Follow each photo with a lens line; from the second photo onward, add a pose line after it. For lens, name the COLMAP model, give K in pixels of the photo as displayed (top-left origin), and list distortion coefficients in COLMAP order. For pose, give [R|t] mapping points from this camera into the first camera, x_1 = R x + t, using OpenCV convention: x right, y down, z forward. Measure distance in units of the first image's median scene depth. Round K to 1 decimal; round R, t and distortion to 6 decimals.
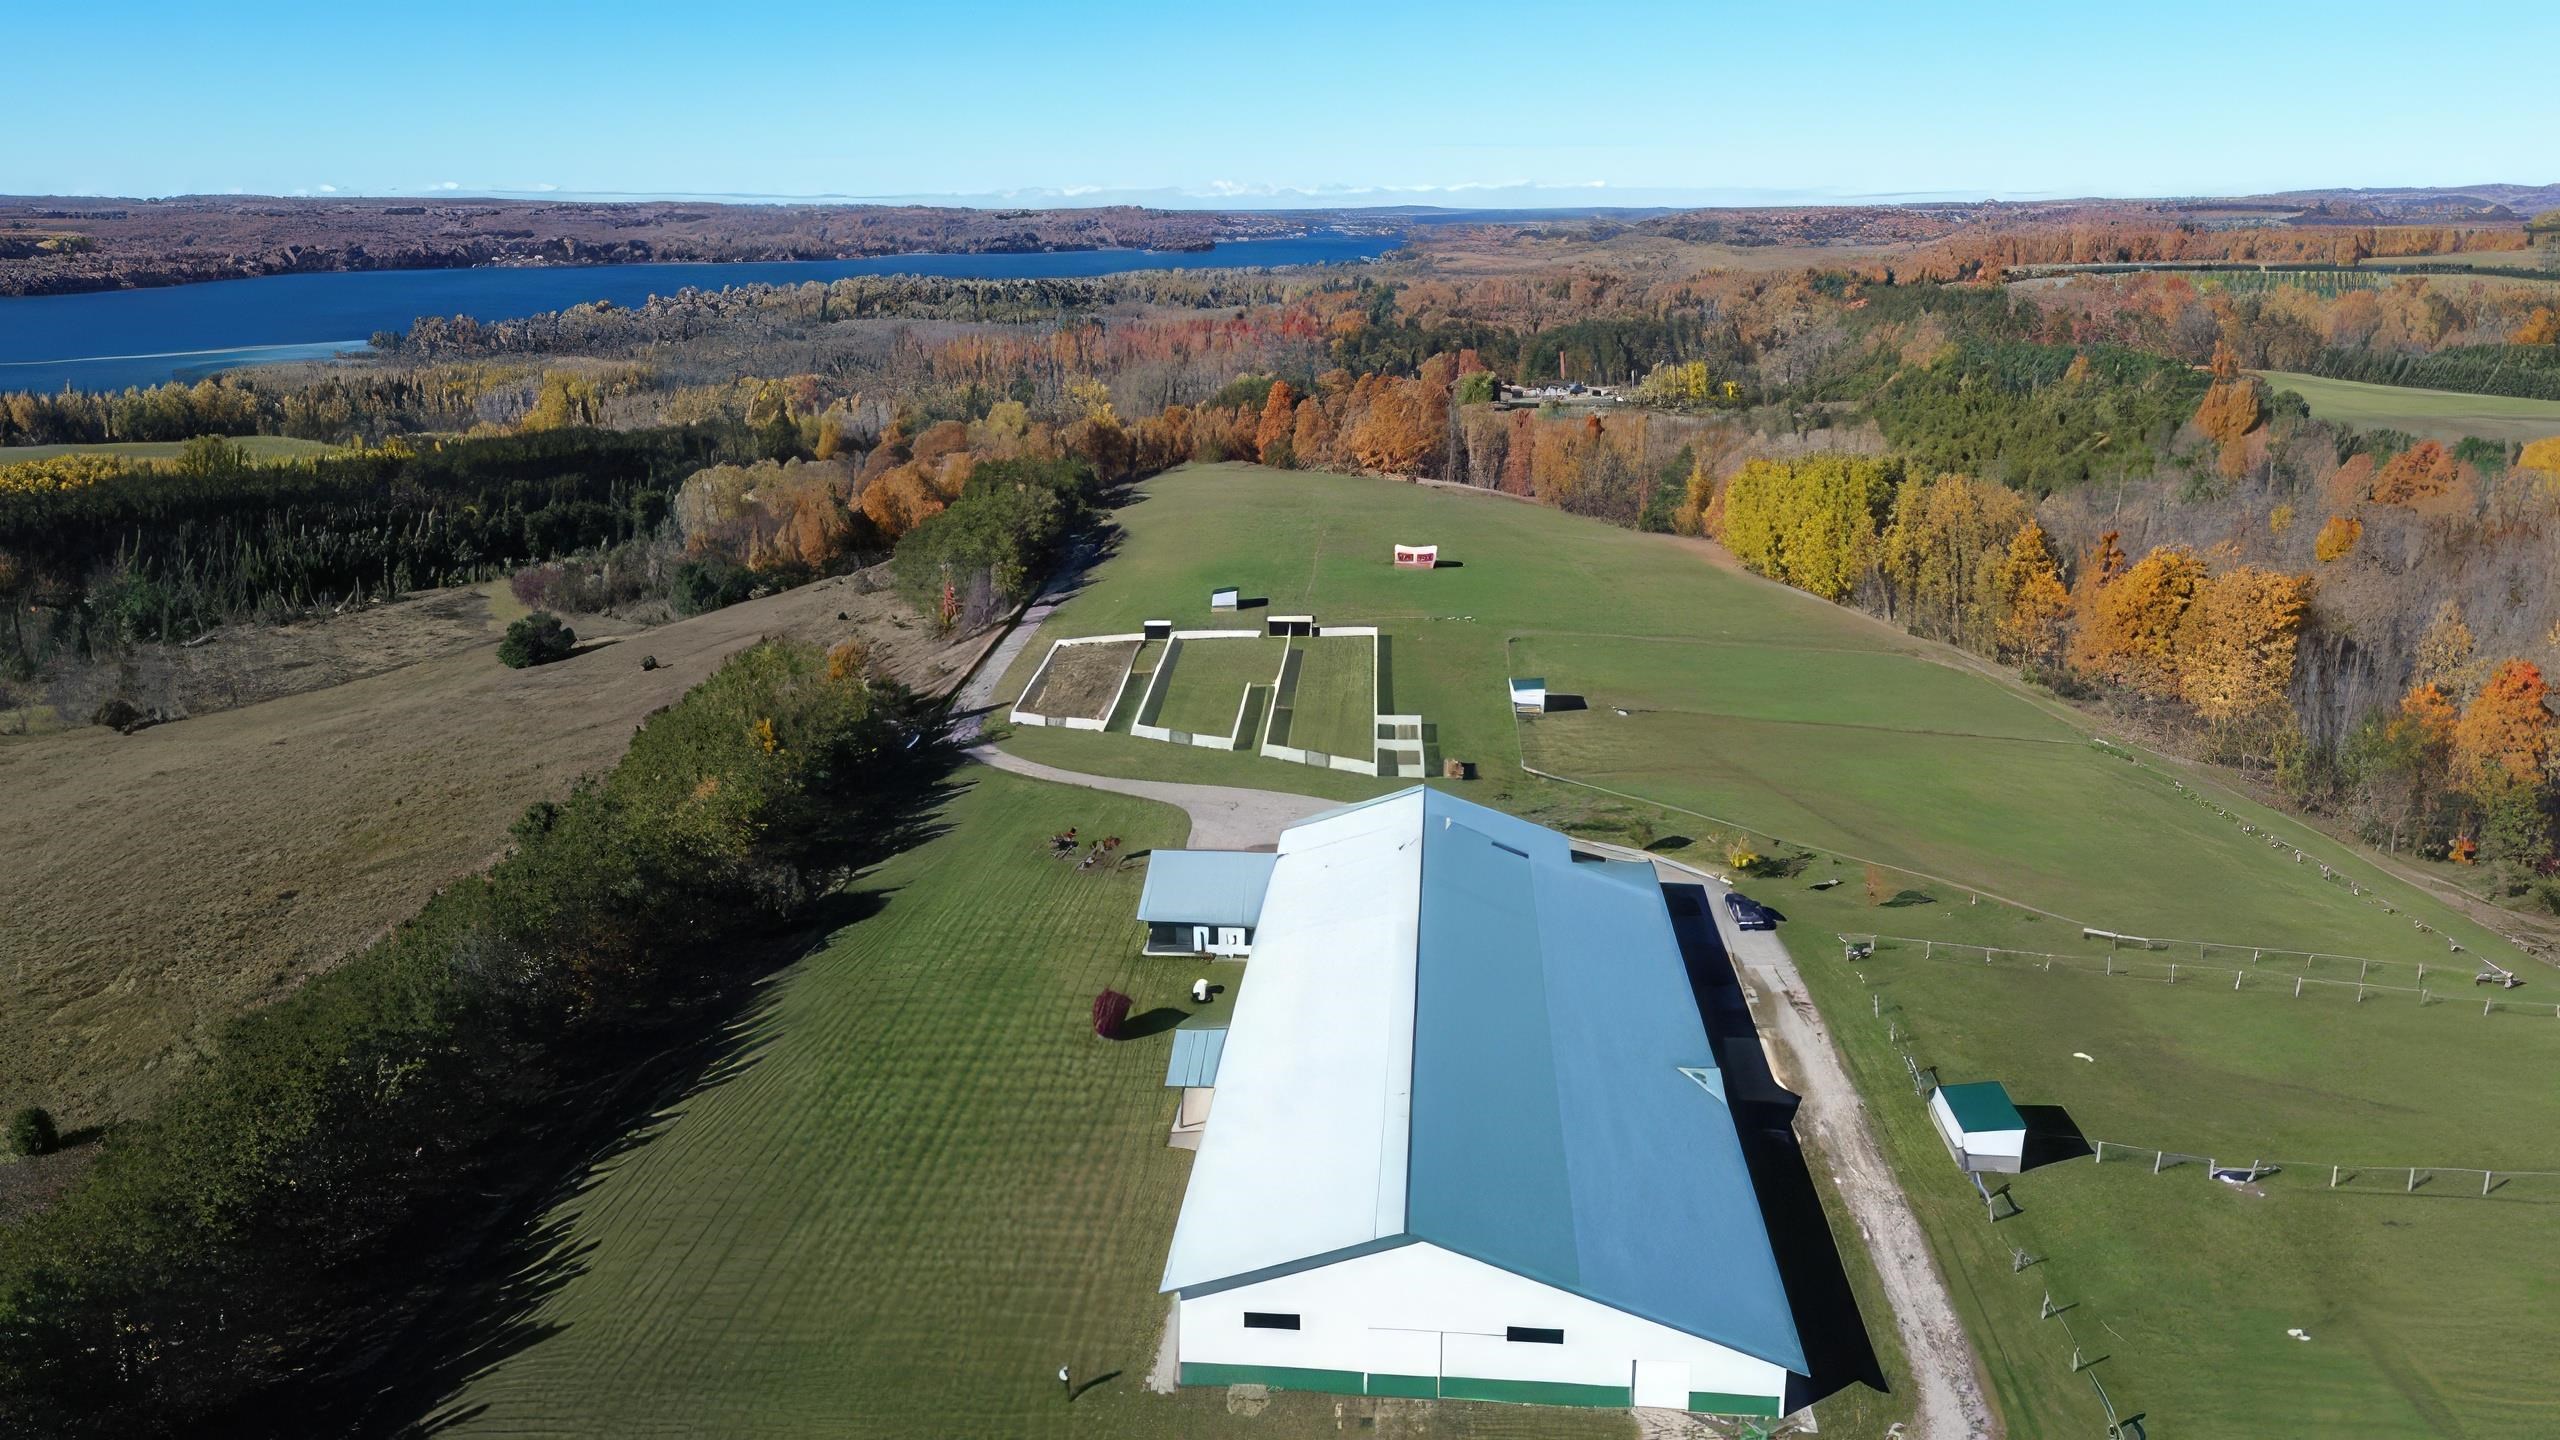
lens RADIAL K [[1824.9, 0, 1280.0], [0, 1824.9, 720.0], [0, 0, 1]] dist [0.091896, -0.088950]
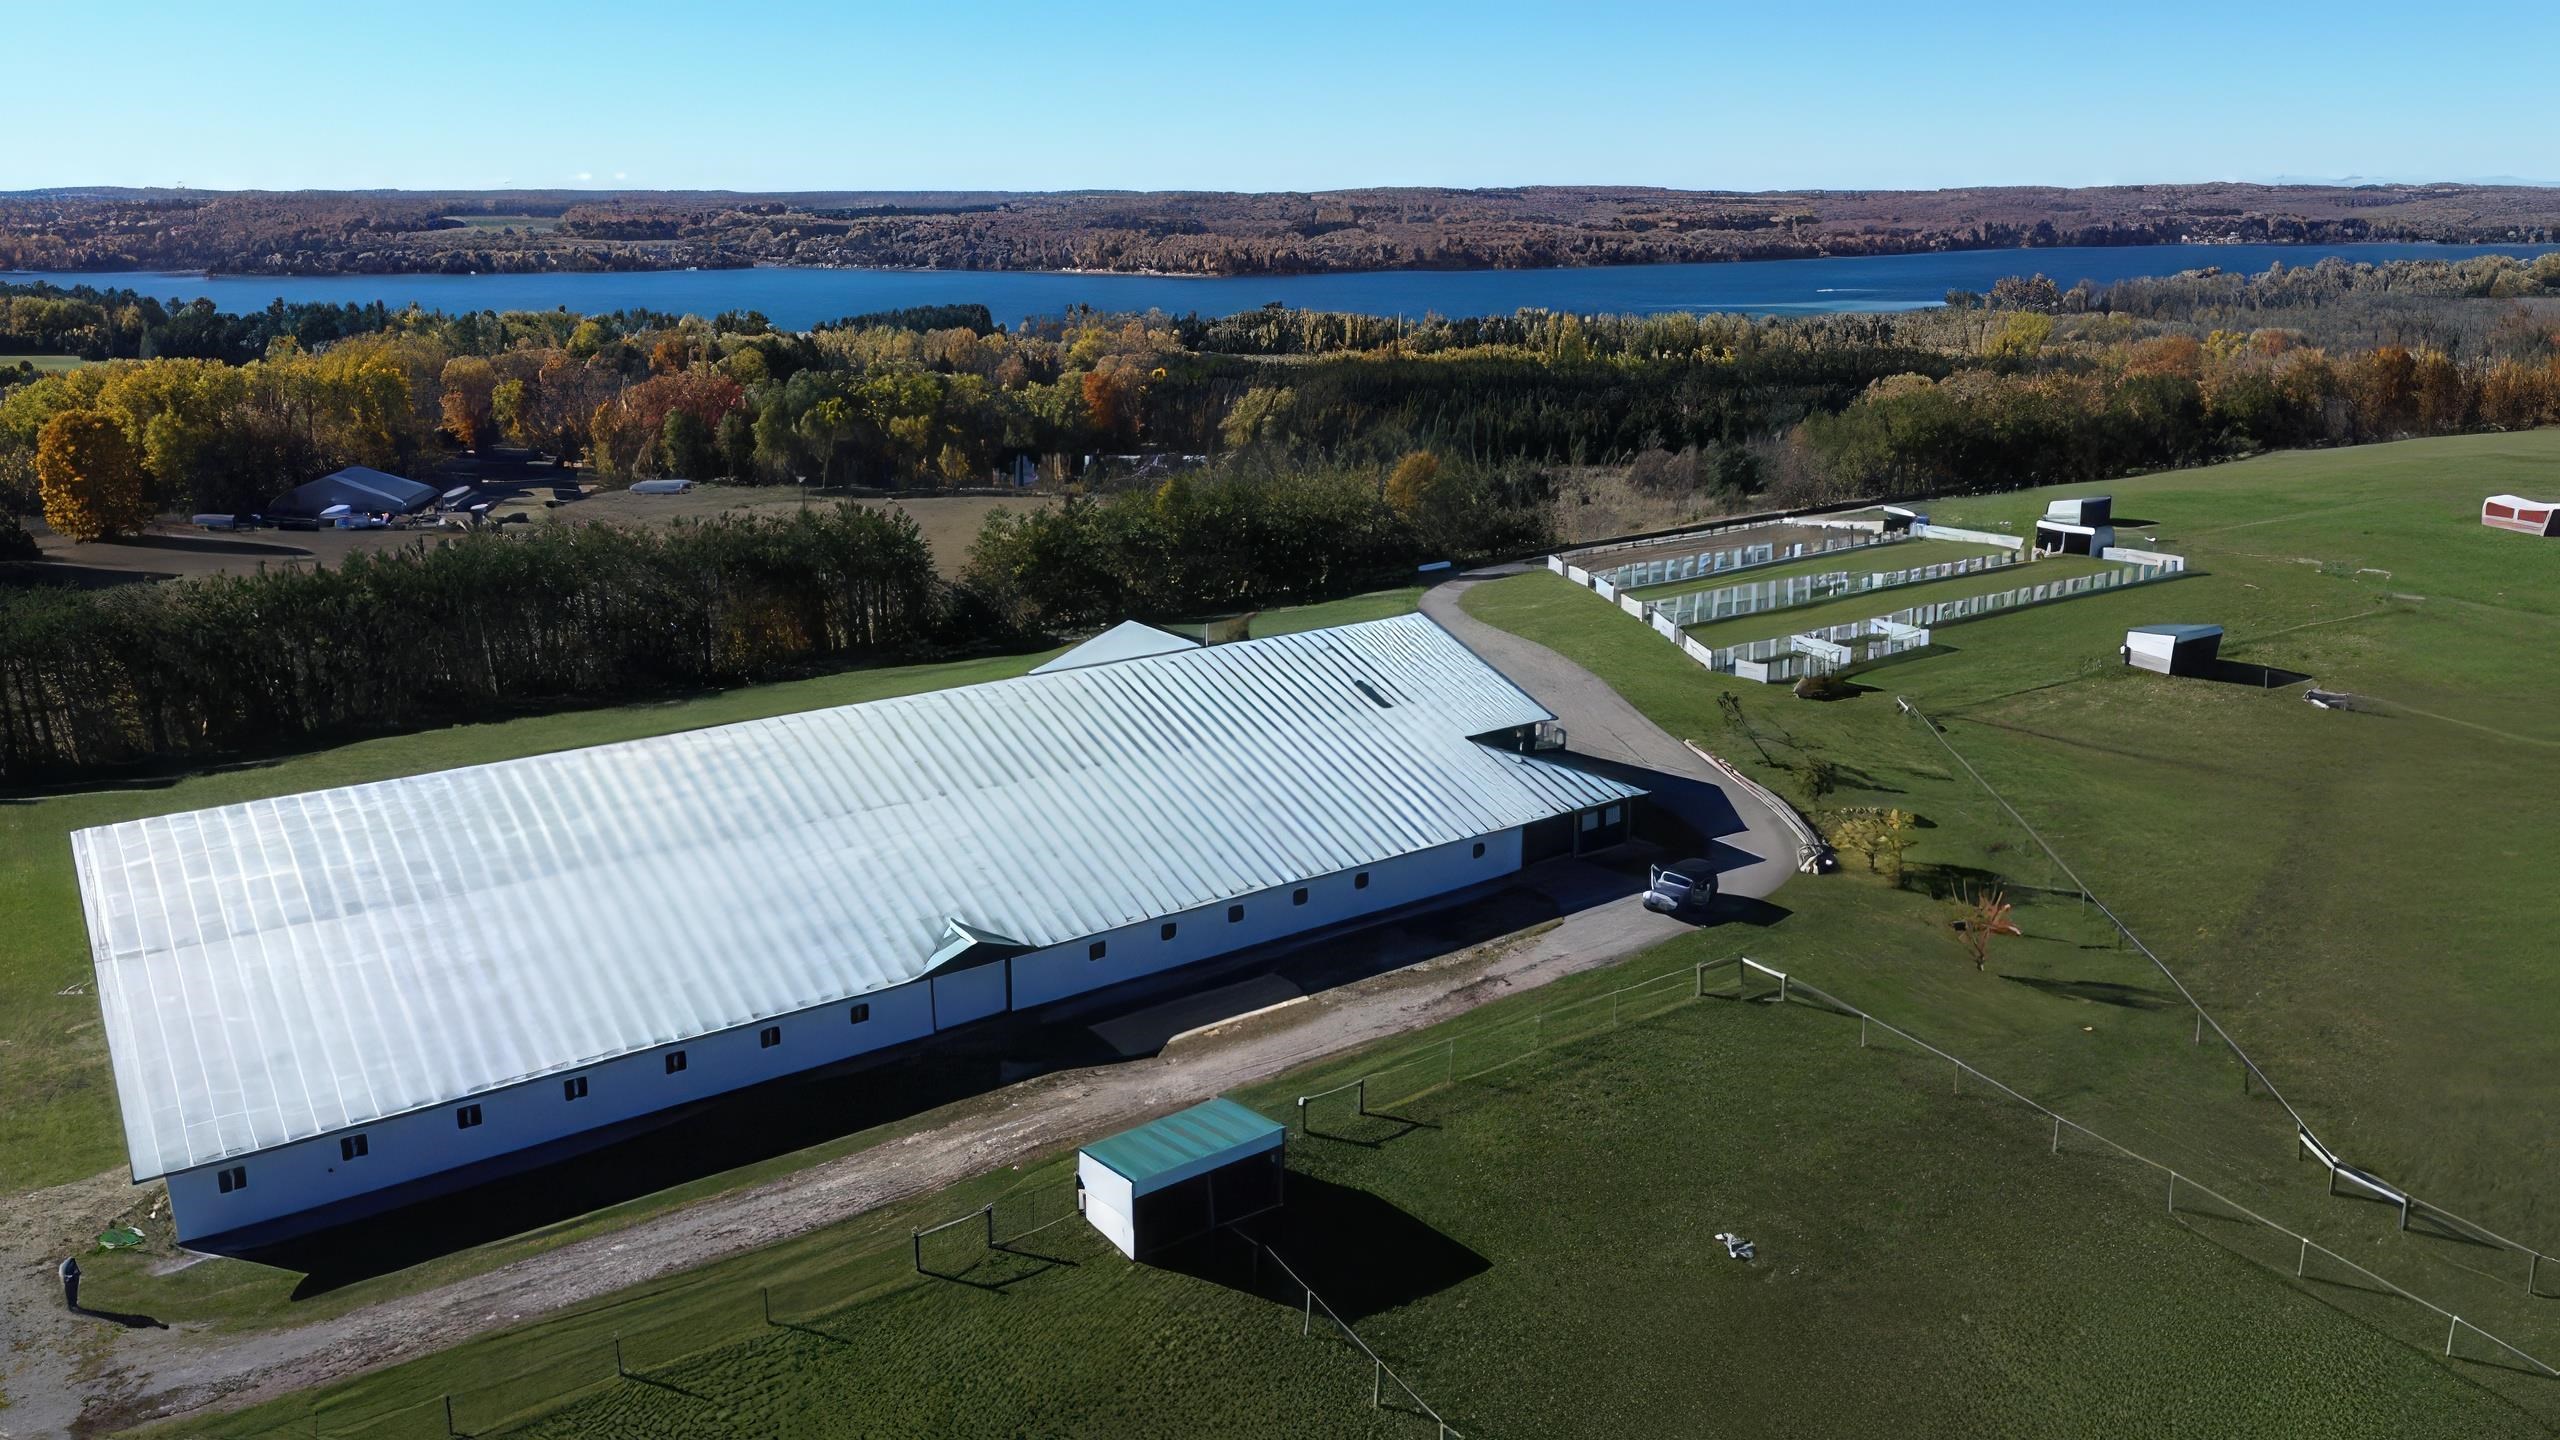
lens RADIAL K [[1824.9, 0, 1280.0], [0, 1824.9, 720.0], [0, 0, 1]] dist [0.091896, -0.088950]
pose [[0.650560, 0.211396, -0.729441, 0.099547], [-0.208568, 0.973280, 0.096048, 0.003531], [0.730254, 0.089653, 0.677267, 0.082587]]
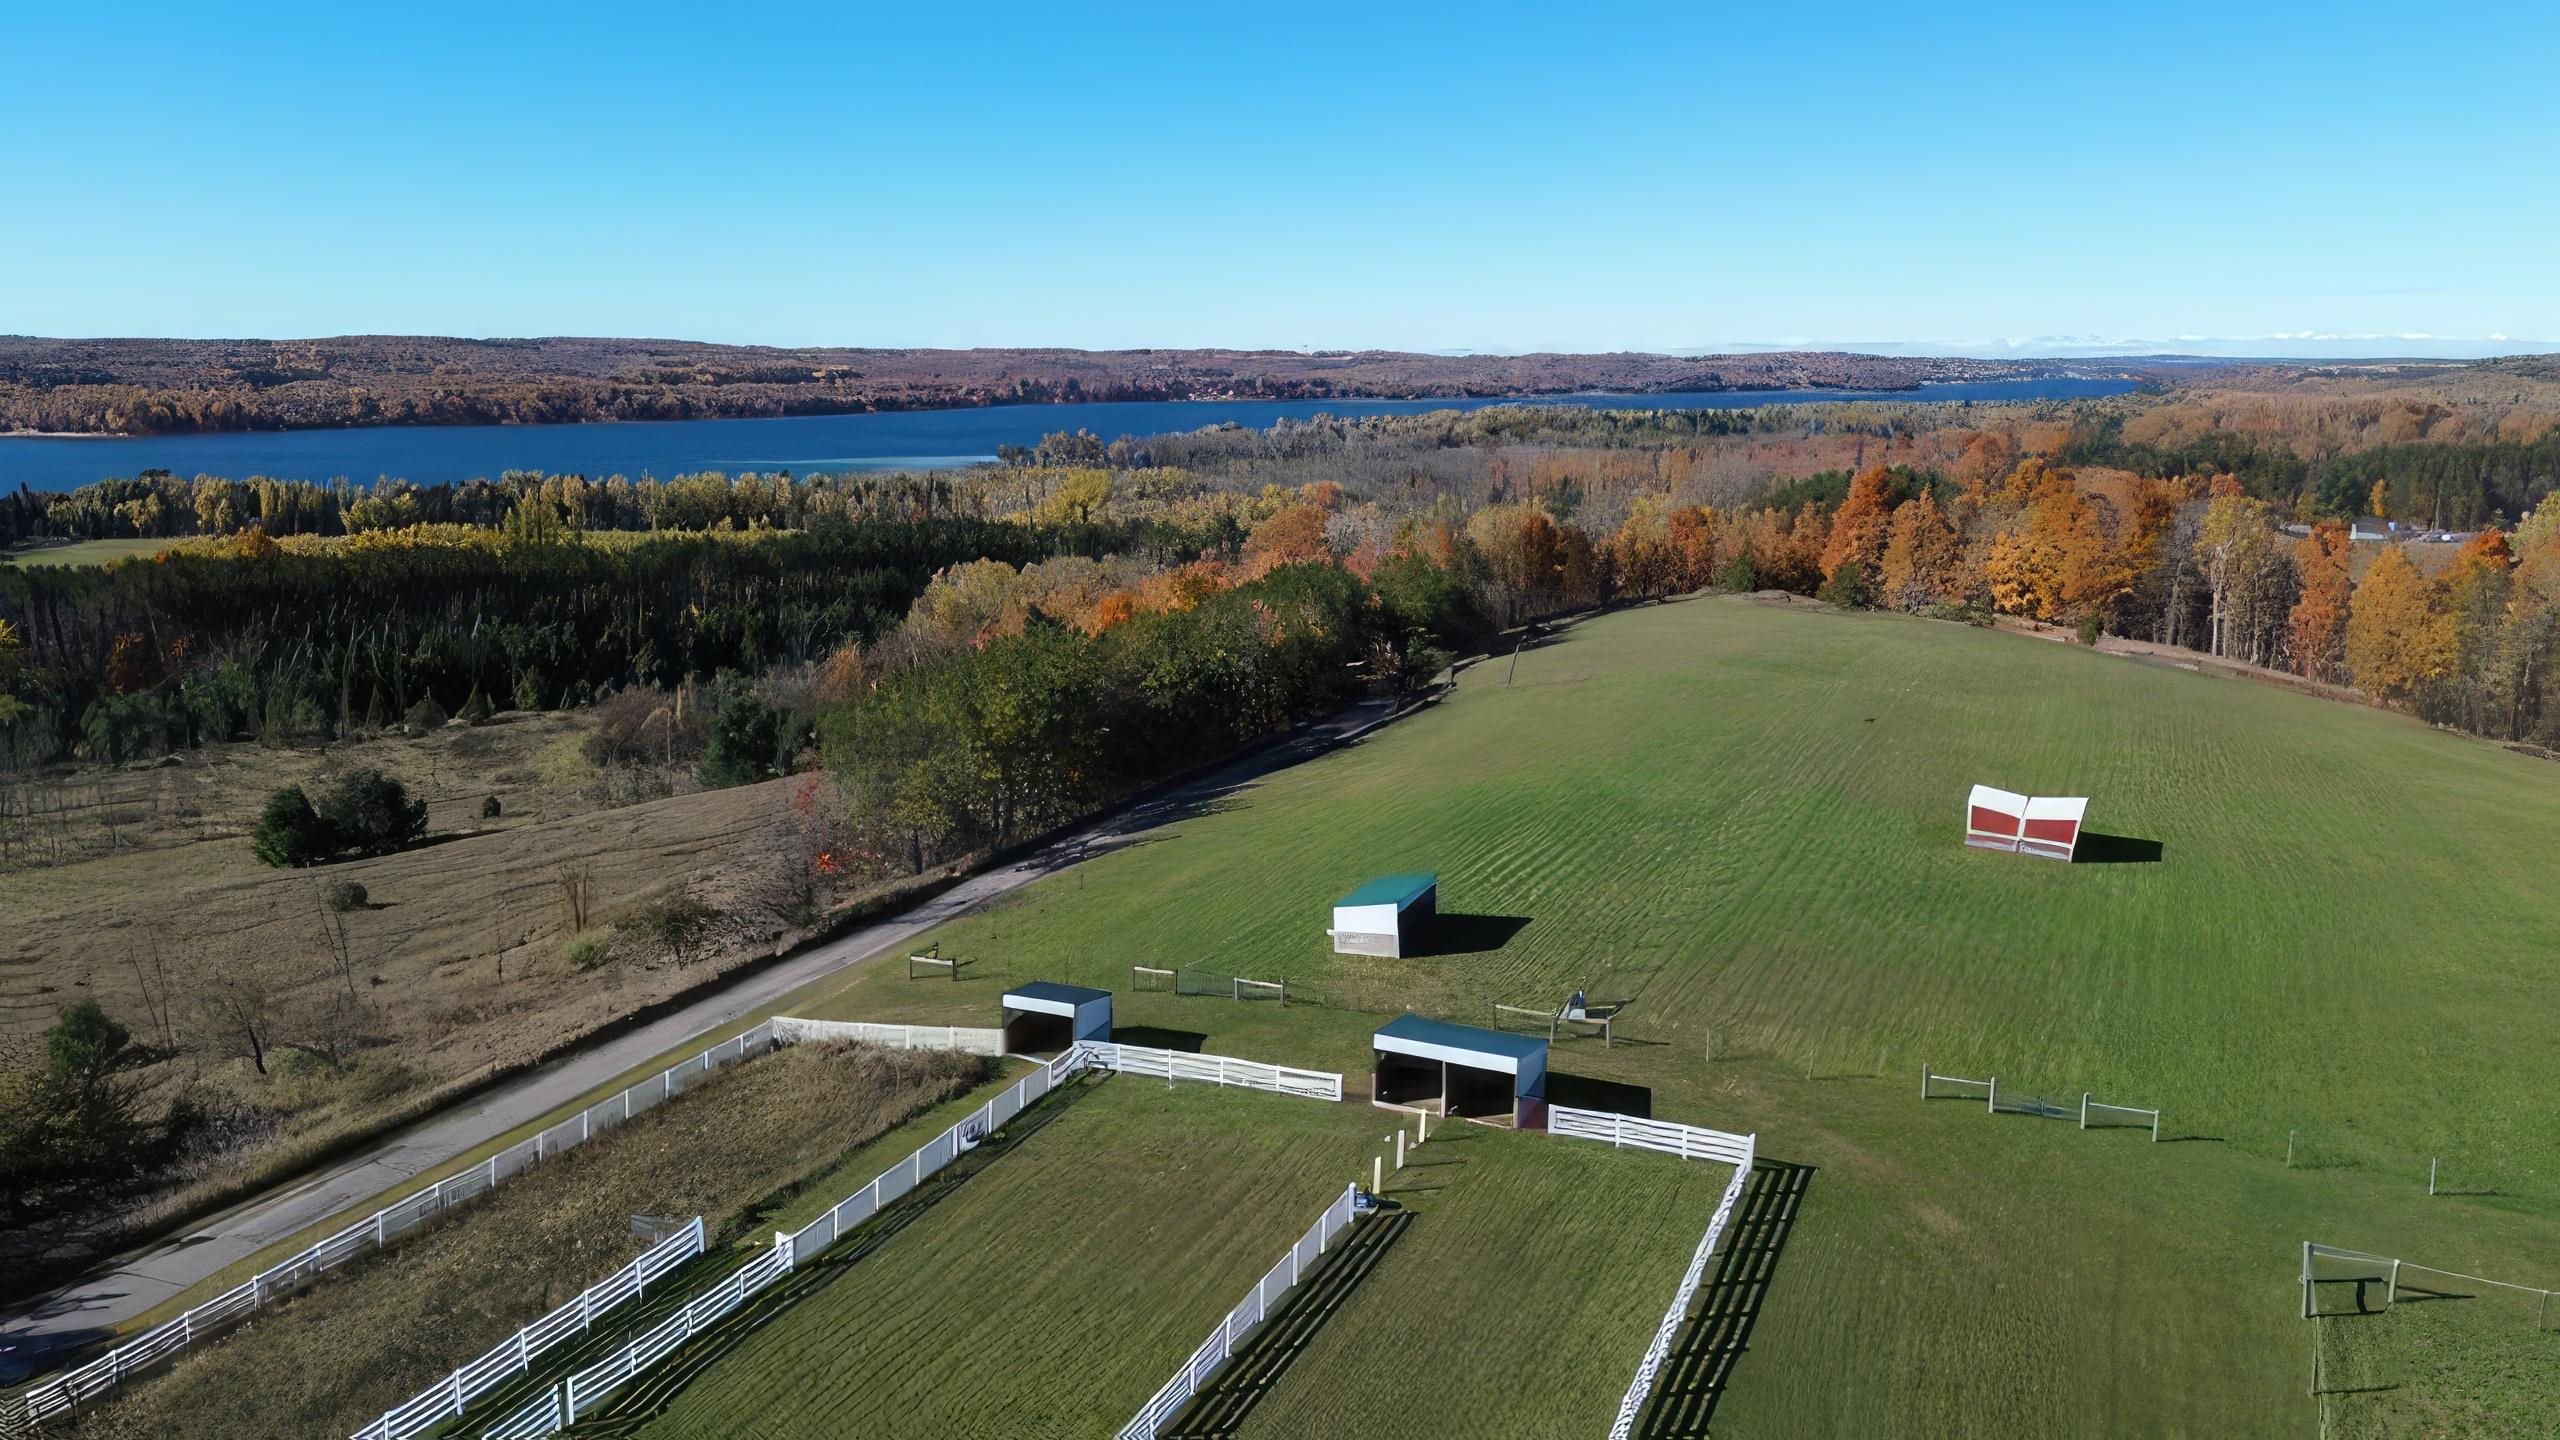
lens RADIAL K [[1824.9, 0, 1280.0], [0, 1824.9, 720.0], [0, 0, 1]] dist [0.091896, -0.088950]
pose [[0.932404, 0.076925, -0.353137, 0.022286], [-0.104500, 0.992734, -0.059665, -0.024877], [0.345981, 0.092534, 0.933667, 0.204334]]
